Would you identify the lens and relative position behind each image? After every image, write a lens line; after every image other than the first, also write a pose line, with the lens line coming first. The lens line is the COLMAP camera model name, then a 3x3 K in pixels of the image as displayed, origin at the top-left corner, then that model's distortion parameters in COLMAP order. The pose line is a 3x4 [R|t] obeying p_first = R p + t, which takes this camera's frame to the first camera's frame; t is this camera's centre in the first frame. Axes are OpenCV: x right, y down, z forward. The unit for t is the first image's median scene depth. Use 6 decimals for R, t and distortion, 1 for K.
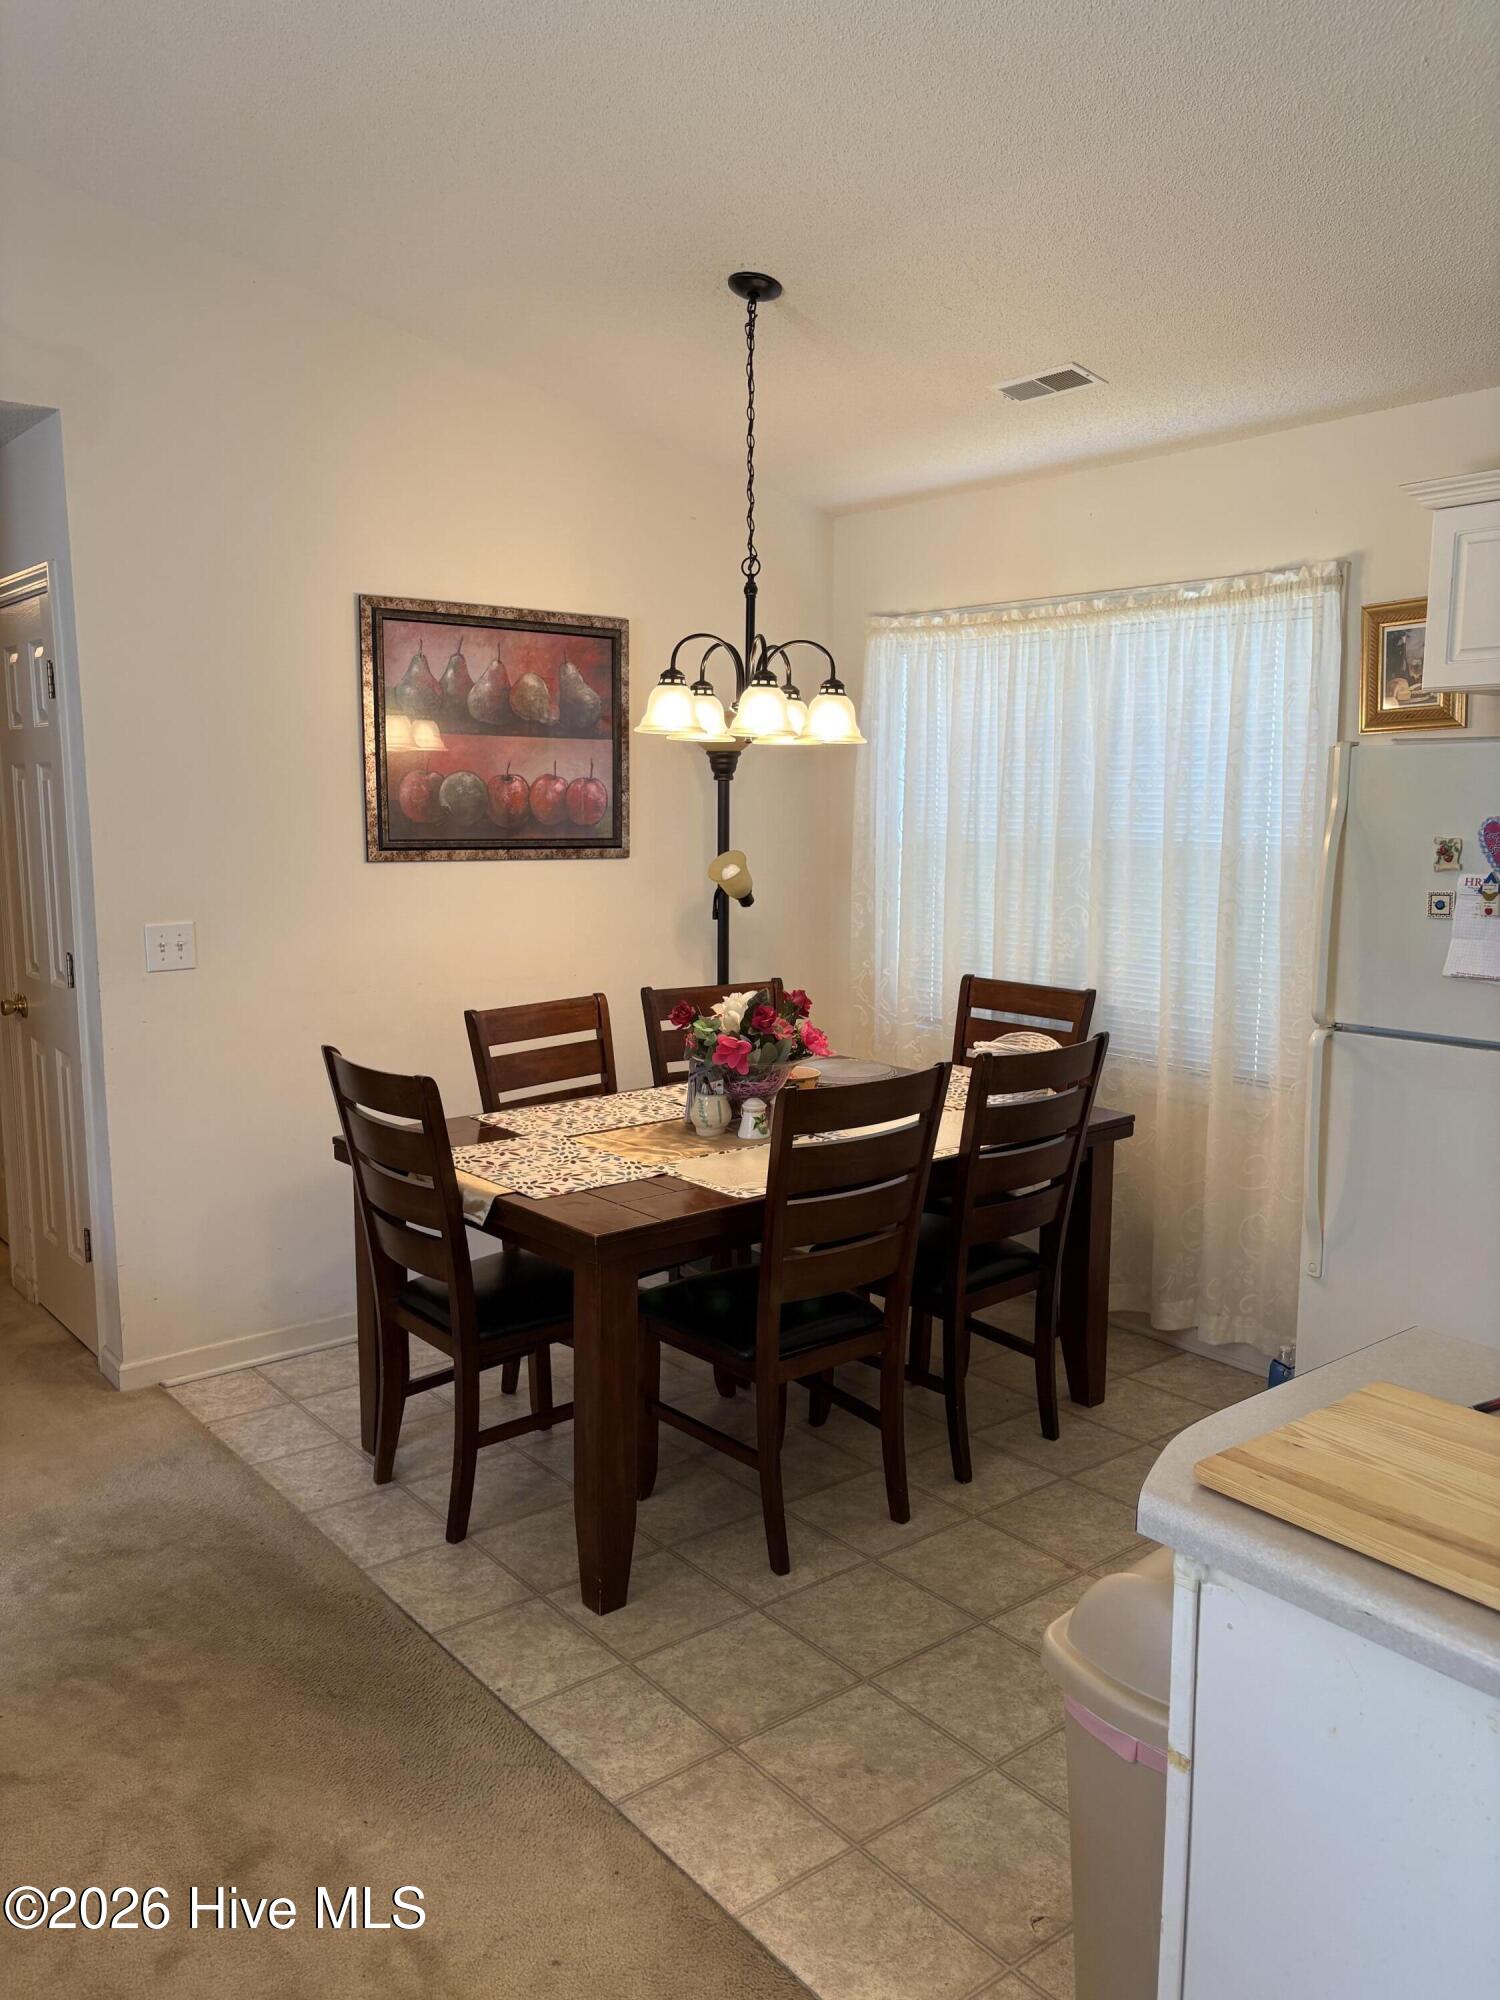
lens RADIAL K [[1540.0, 0, 744.6], [0, 1540.0, 993.8], [0, 0, 1]] dist [0.051945, -0.020652]
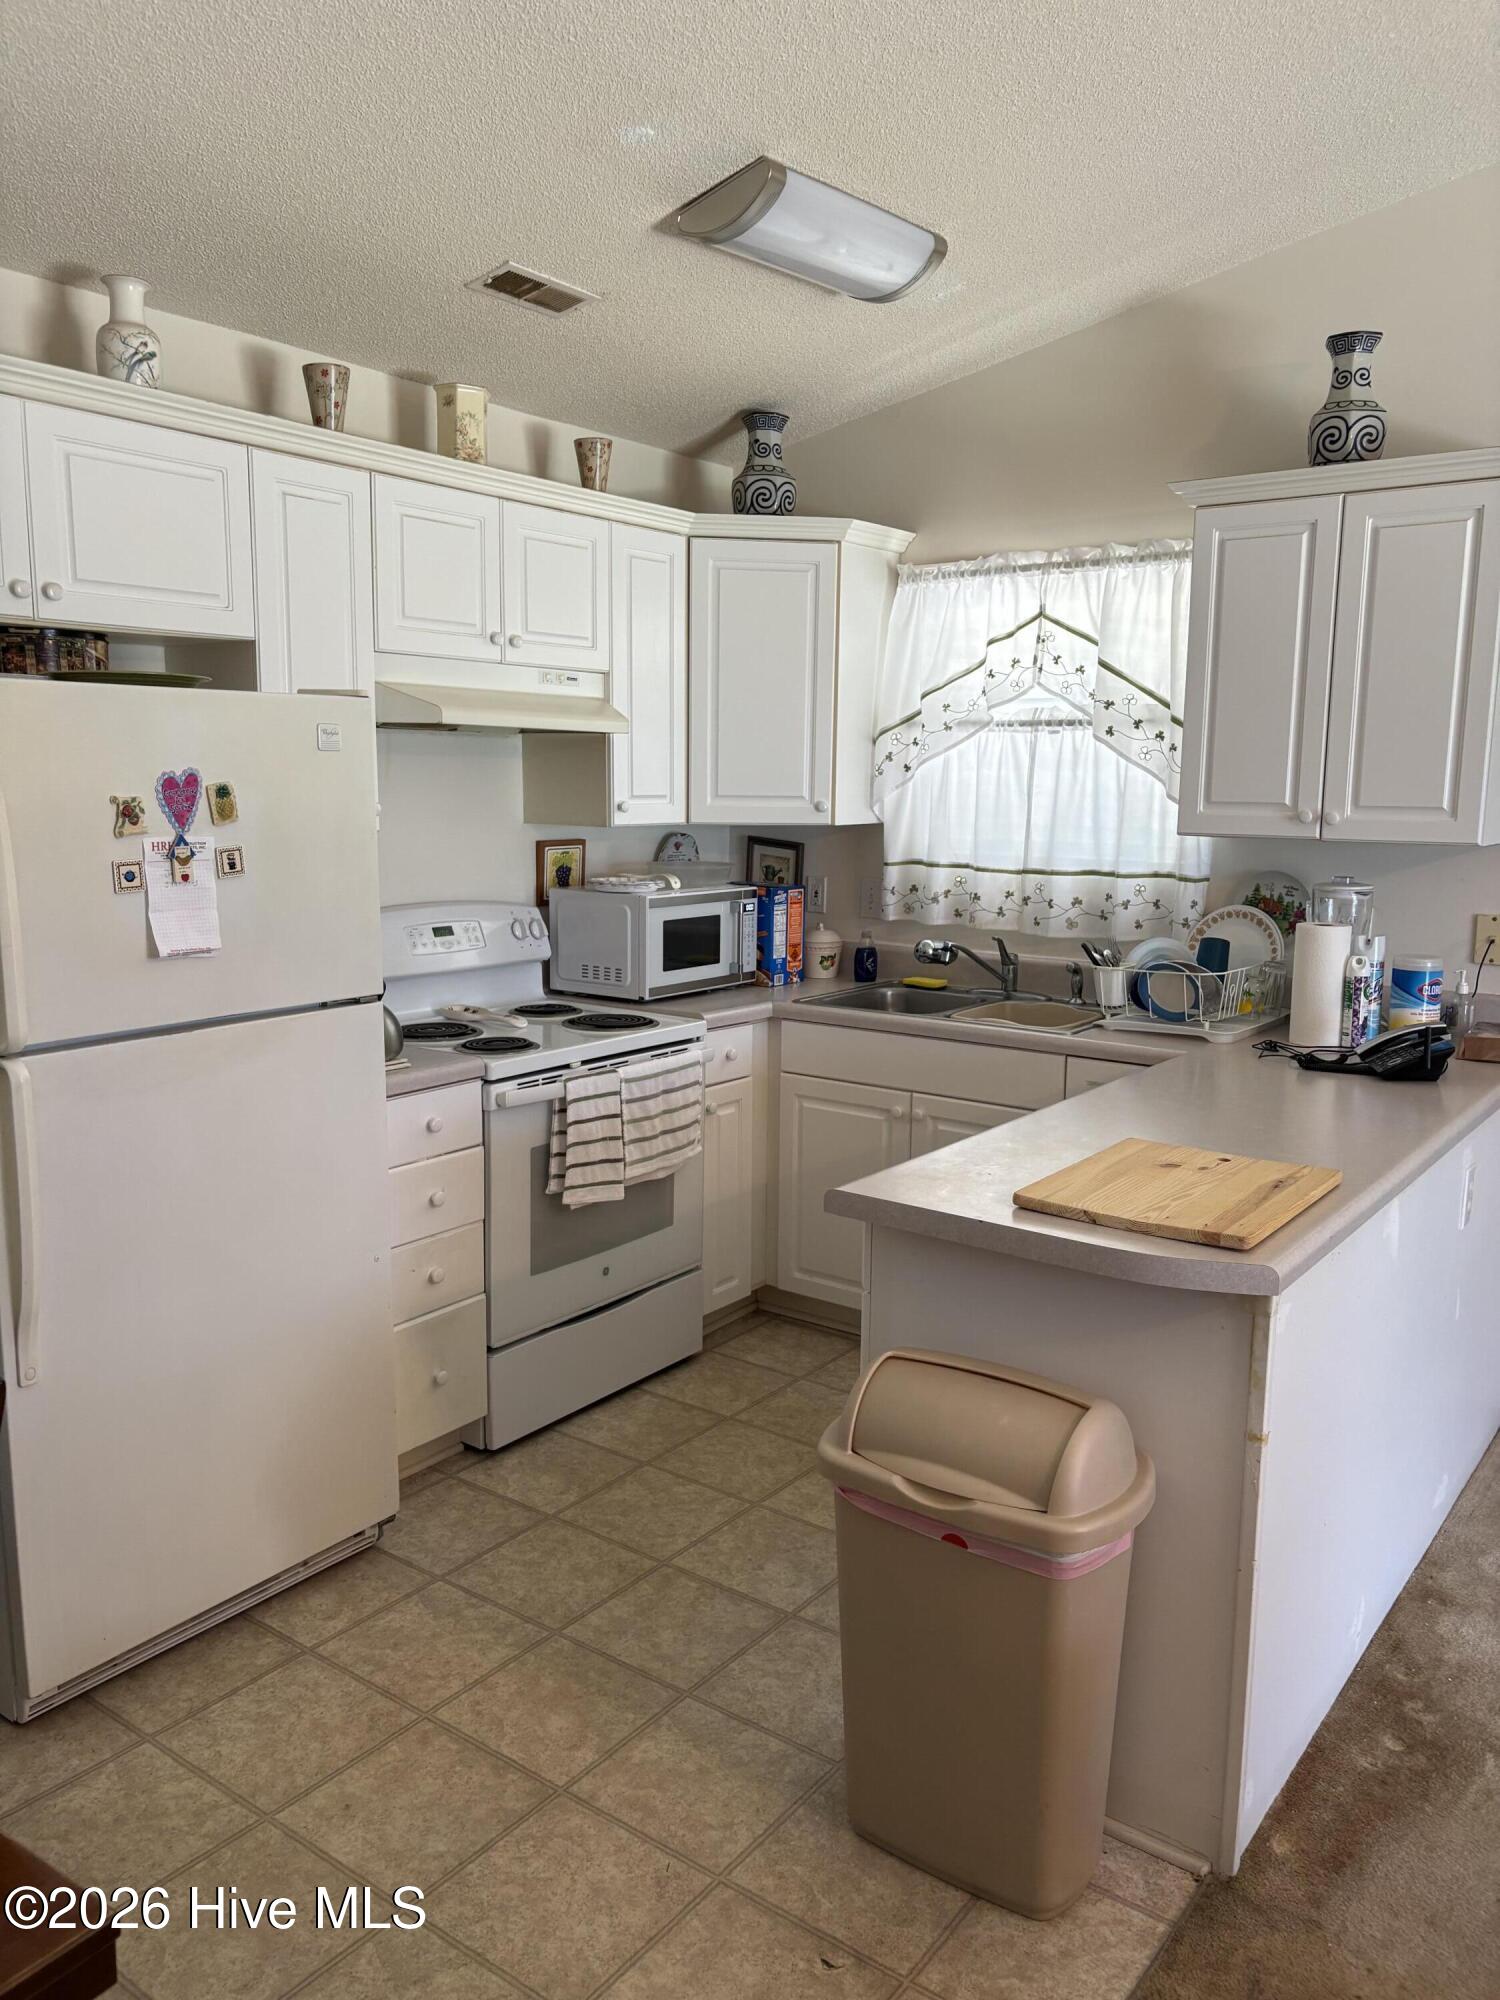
lens RADIAL K [[1540.0, 0, 764.9], [0, 1540.0, 1007.7], [0, 0, 1]] dist [0.051945, -0.020652]
pose [[-0.246168, -0.153125, 0.957055, -0.463760], [0.122126, 0.974671, 0.187356, -0.105631], [-0.961502, 0.163003, -0.221232, 0.885677]]
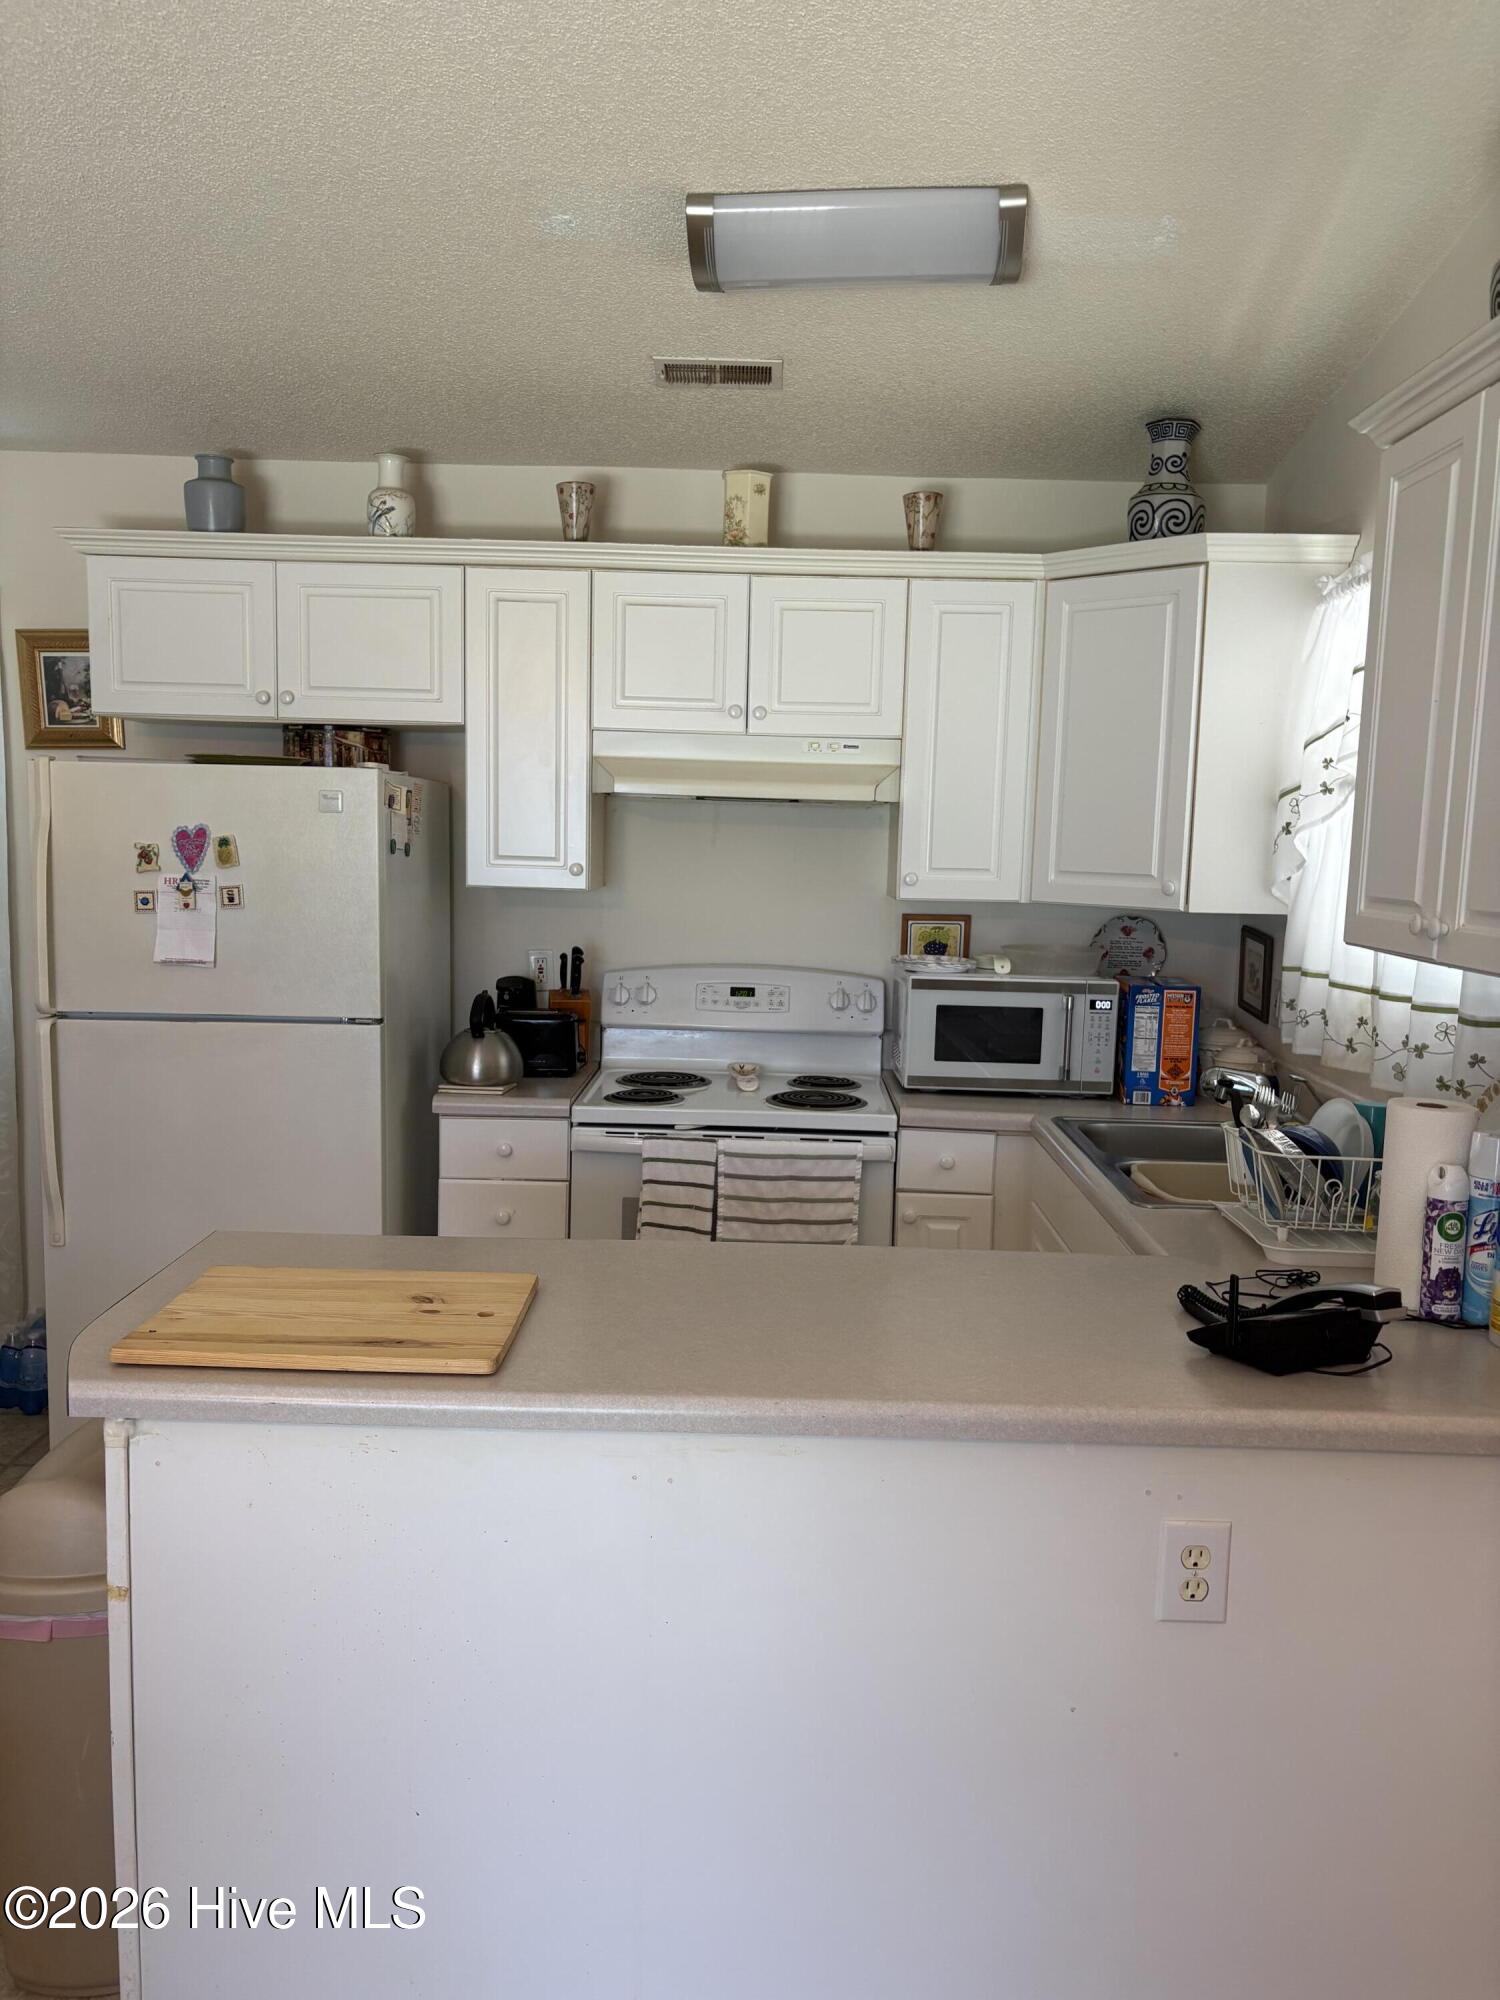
lens RADIAL K [[1540.0, 0, 746.2], [0, 1540.0, 1010.5], [0, 0, 1]] dist [0.051945, -0.020652]
pose [[0.644411, -0.076738, 0.760819, -0.150880], [0.080974, 0.996206, 0.031894, 0.023476], [-0.760380, 0.041054, 0.648180, -0.085312]]
